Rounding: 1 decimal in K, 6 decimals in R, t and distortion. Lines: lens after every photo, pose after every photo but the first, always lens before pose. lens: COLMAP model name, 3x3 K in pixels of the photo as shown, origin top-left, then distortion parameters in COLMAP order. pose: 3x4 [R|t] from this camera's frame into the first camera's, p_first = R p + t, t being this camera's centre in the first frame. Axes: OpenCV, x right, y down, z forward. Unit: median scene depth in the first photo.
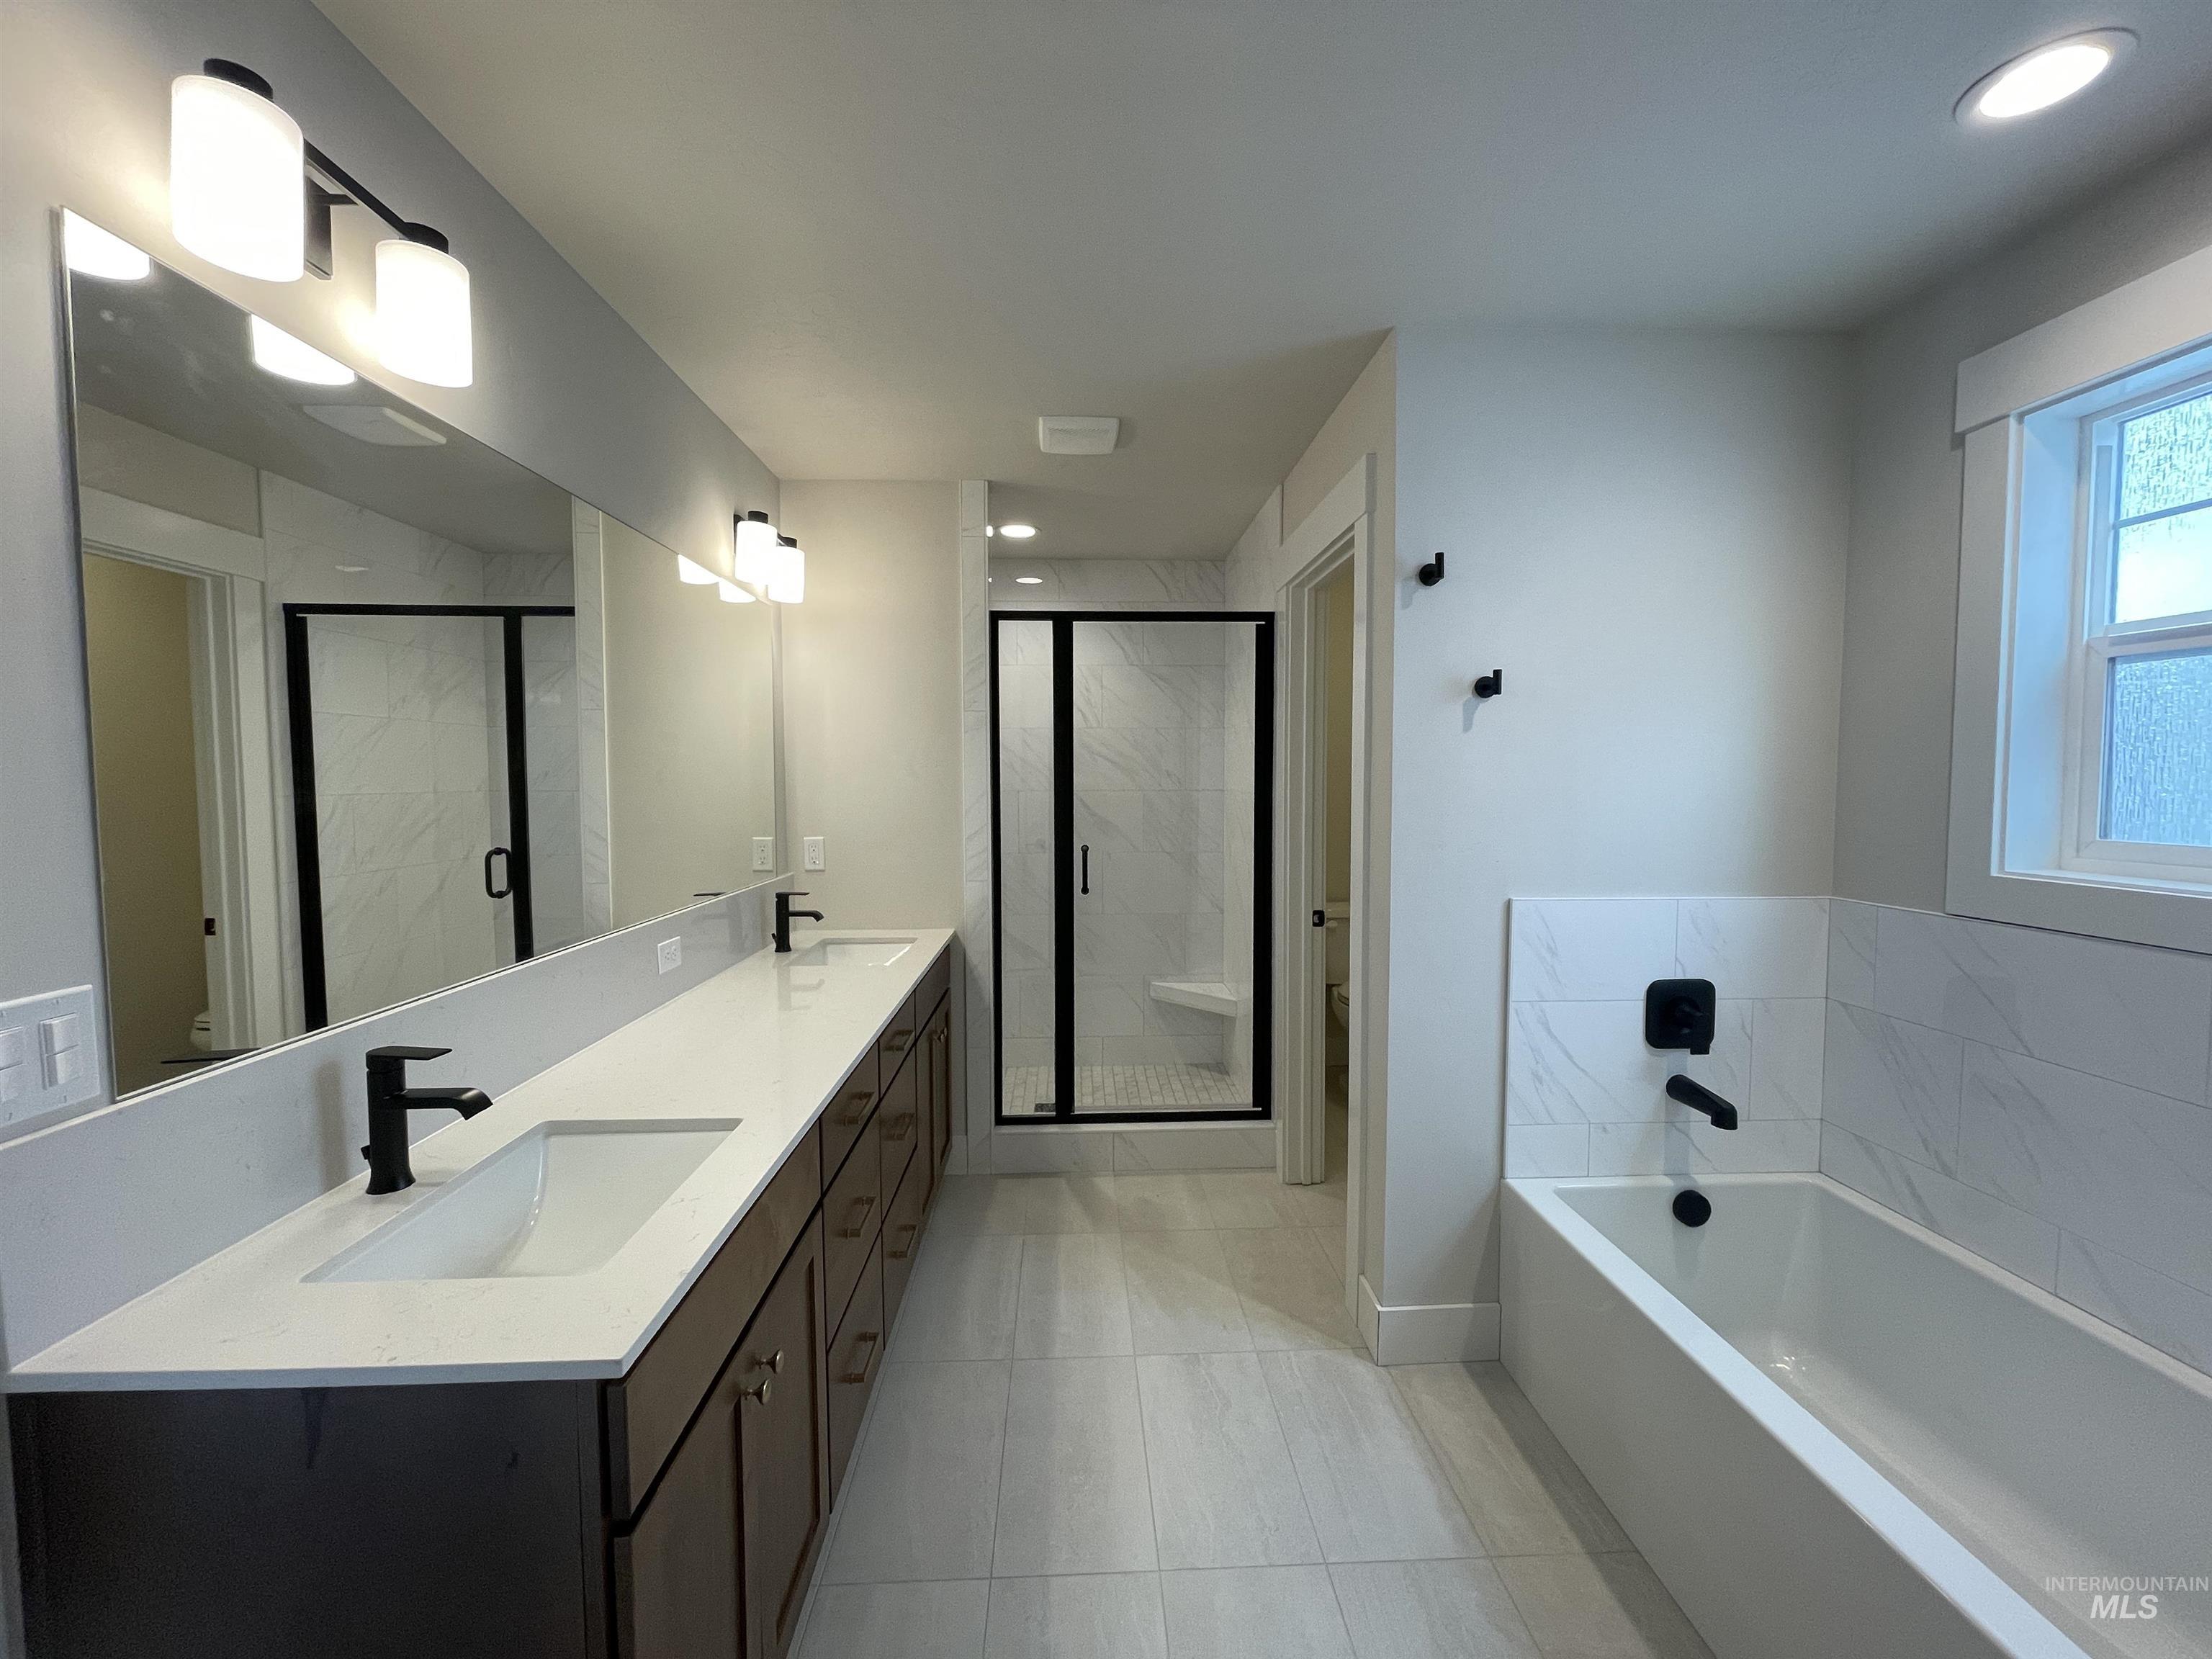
lens RADIAL K [[889.4, 0, 1093.5], [0, 889.4, 833.2], [0, 0, 1]] dist [-0.005900, 0.002136]
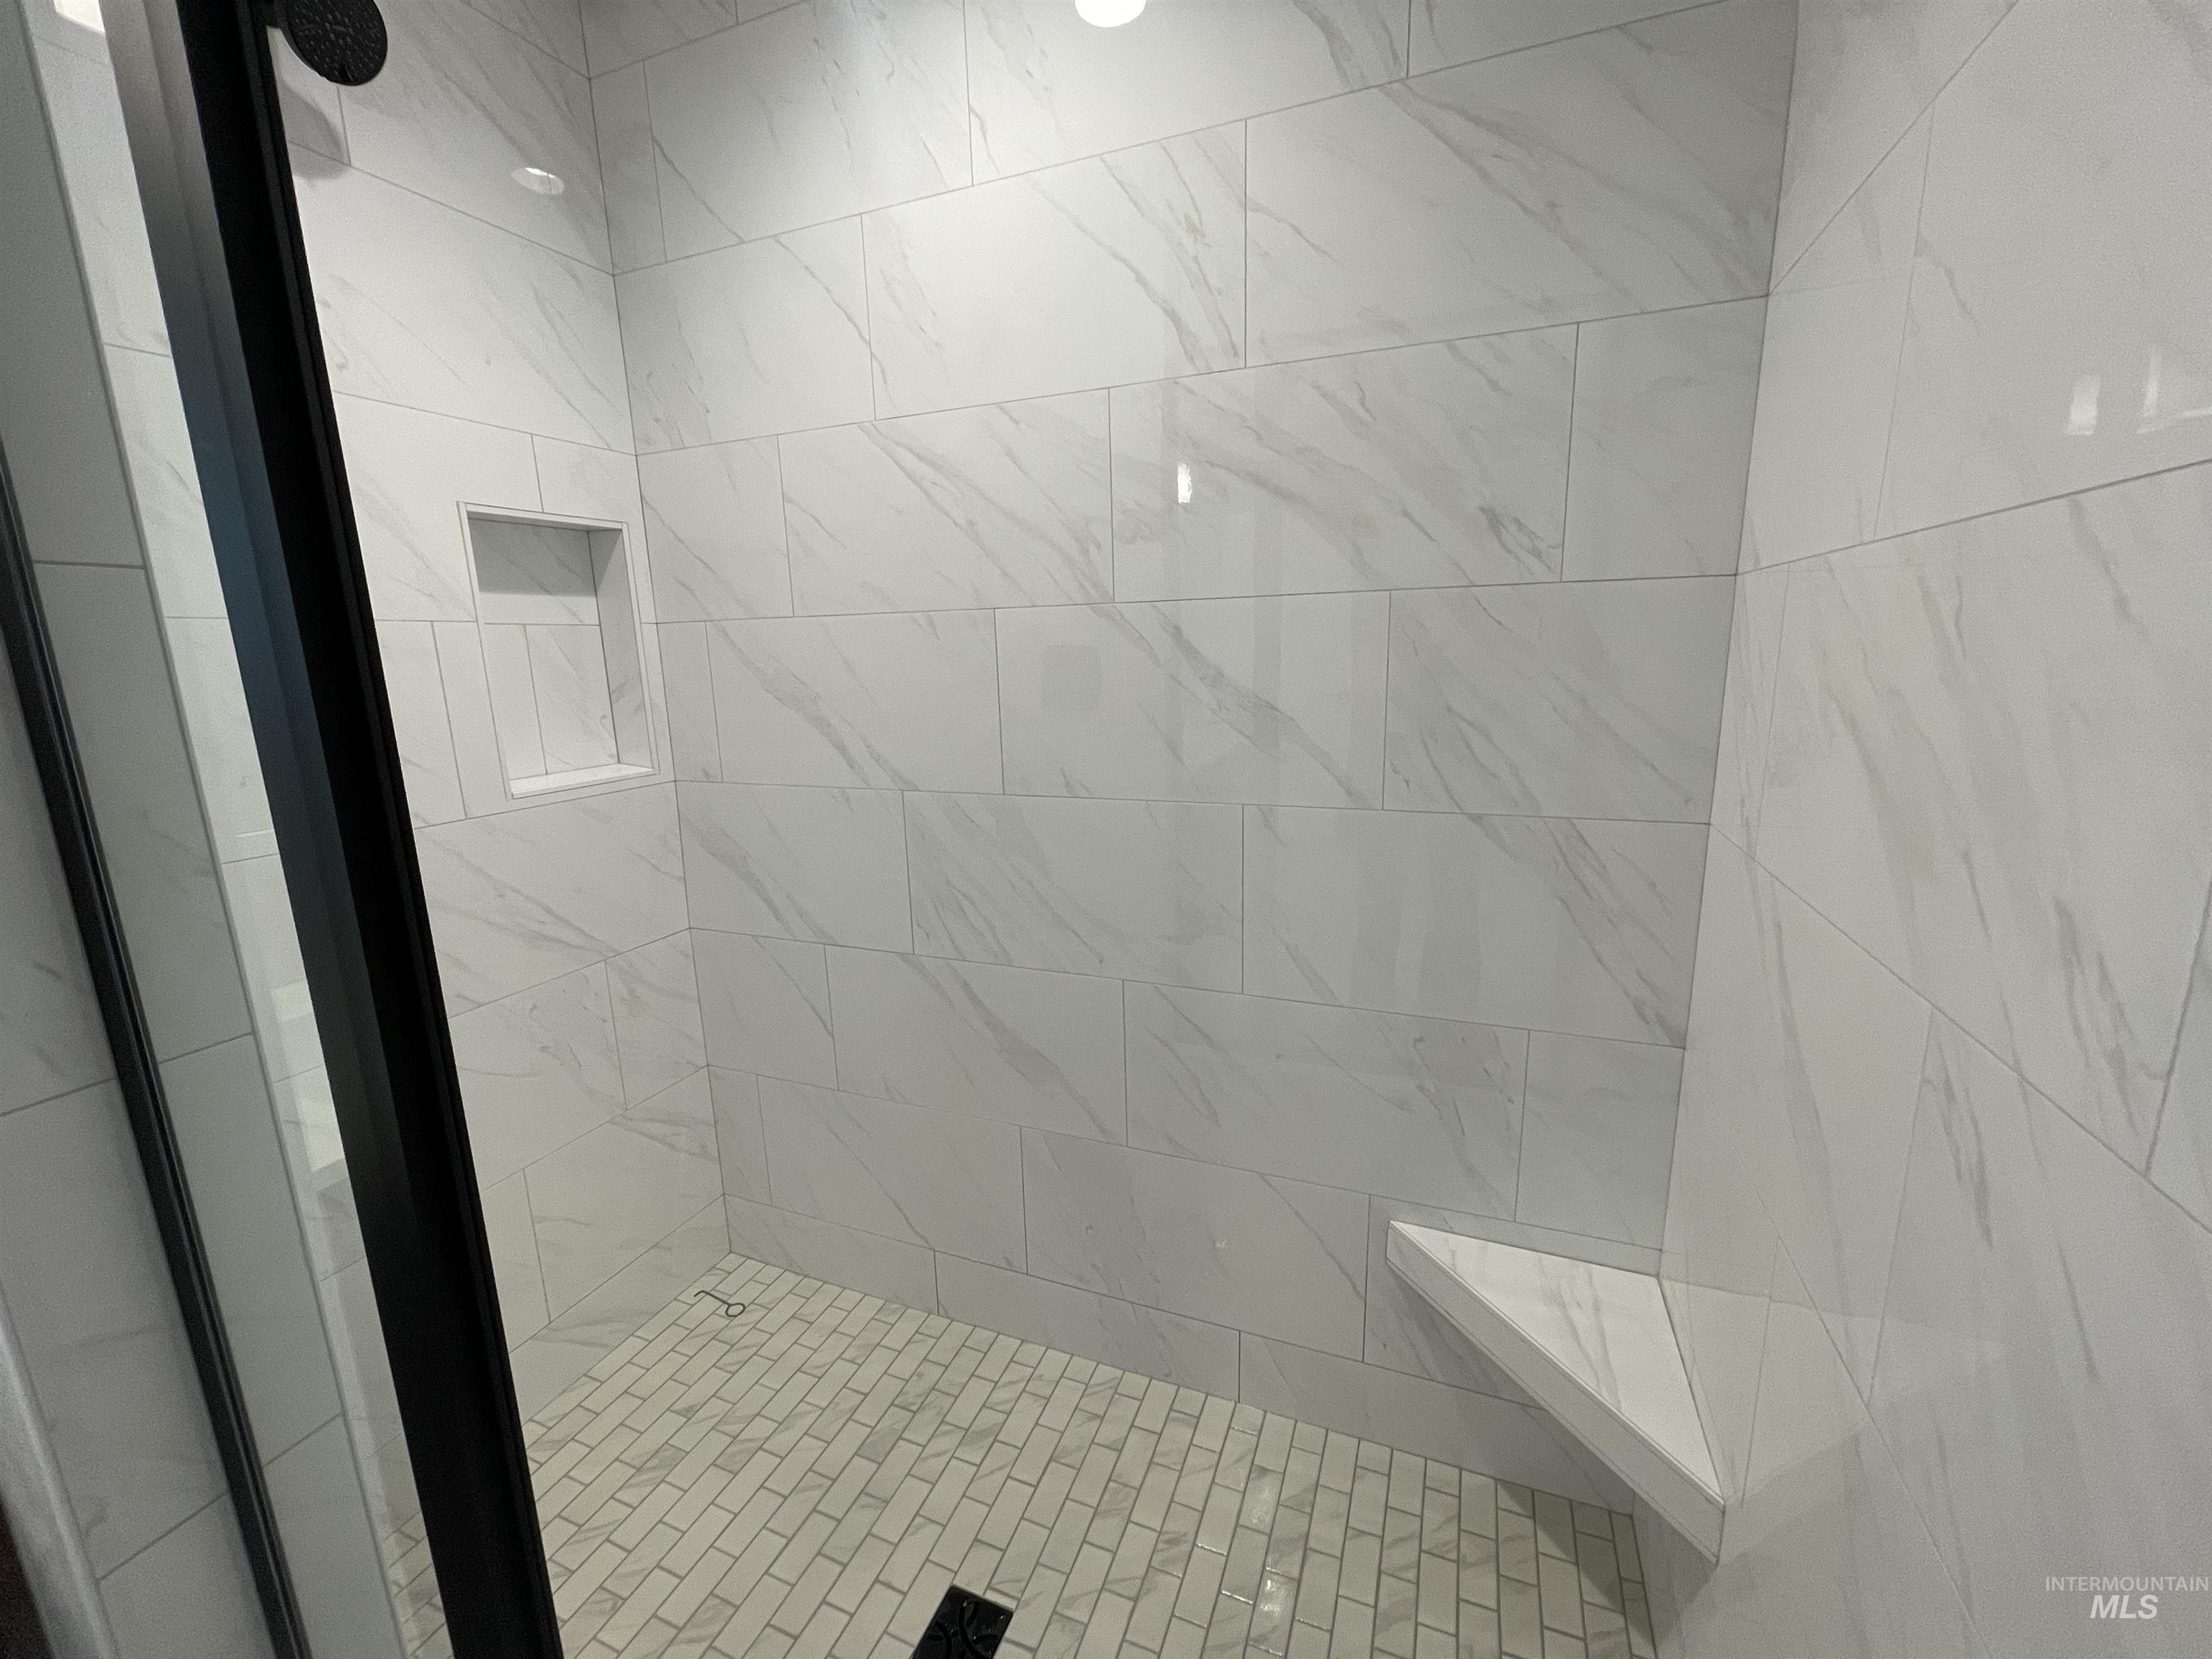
lens RADIAL K [[889.4, 0, 1104.2], [0, 889.4, 825.9], [0, 0, 1]] dist [-0.005900, 0.002136]
pose [[0.917872, 0.060782, -0.392194, 0.085568], [-0.002316, 0.989006, 0.147854, -0.016336], [0.396869, -0.134803, 0.907922, 0.690896]]
